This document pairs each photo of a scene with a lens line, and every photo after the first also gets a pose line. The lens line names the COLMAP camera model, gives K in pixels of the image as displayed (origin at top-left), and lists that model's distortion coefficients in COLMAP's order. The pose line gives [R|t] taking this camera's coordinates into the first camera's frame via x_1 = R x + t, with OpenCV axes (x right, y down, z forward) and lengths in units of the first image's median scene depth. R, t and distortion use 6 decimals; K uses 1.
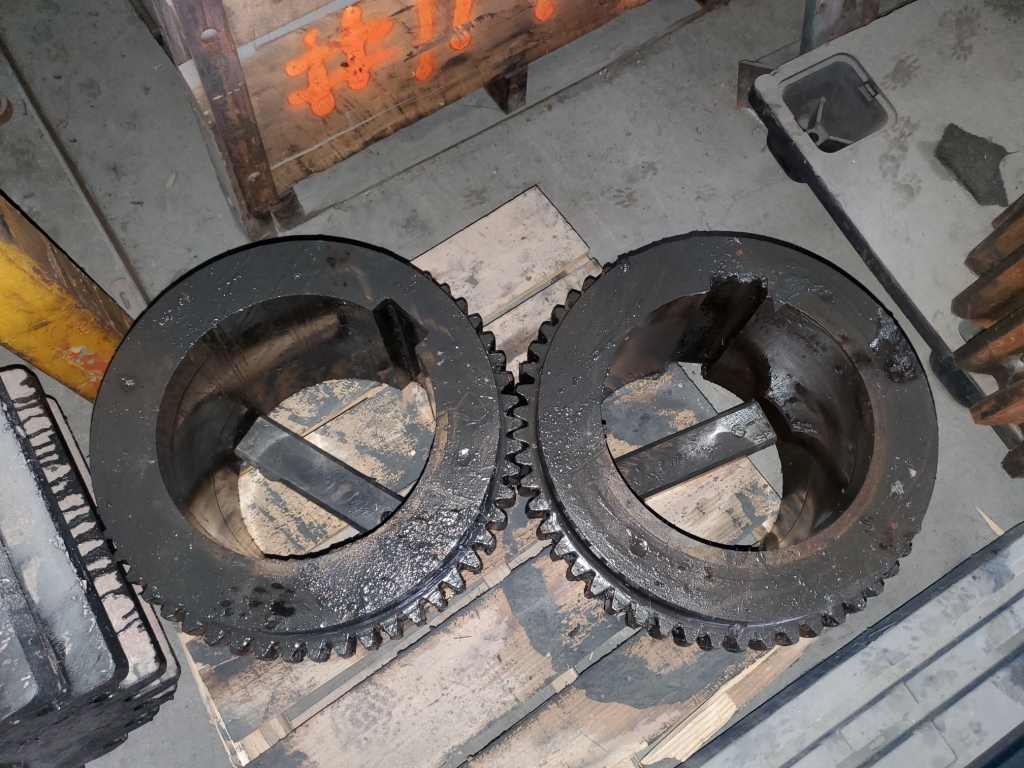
lens RADIAL K [[793.4, 0, 515.0], [0, 793.4, 385.8], [0, 0, 1]] dist [0.027697, -0.014635]
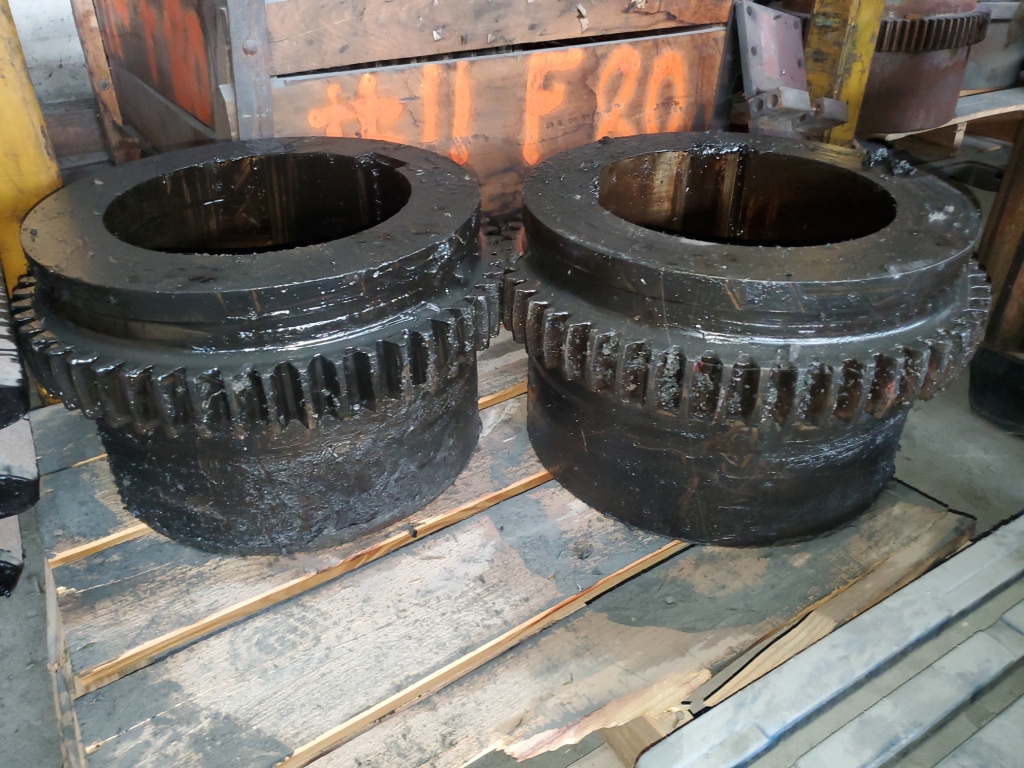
lens RADIAL K [[793.4, 0, 508.1], [0, 793.4, 385.7], [0, 0, 1]] dist [0.027697, -0.014635]
pose [[0.999310, -0.028545, -0.023745, 0.025461], [0.007243, 0.777096, -0.629341, 0.662577], [0.036416, 0.628735, 0.776767, 0.345399]]
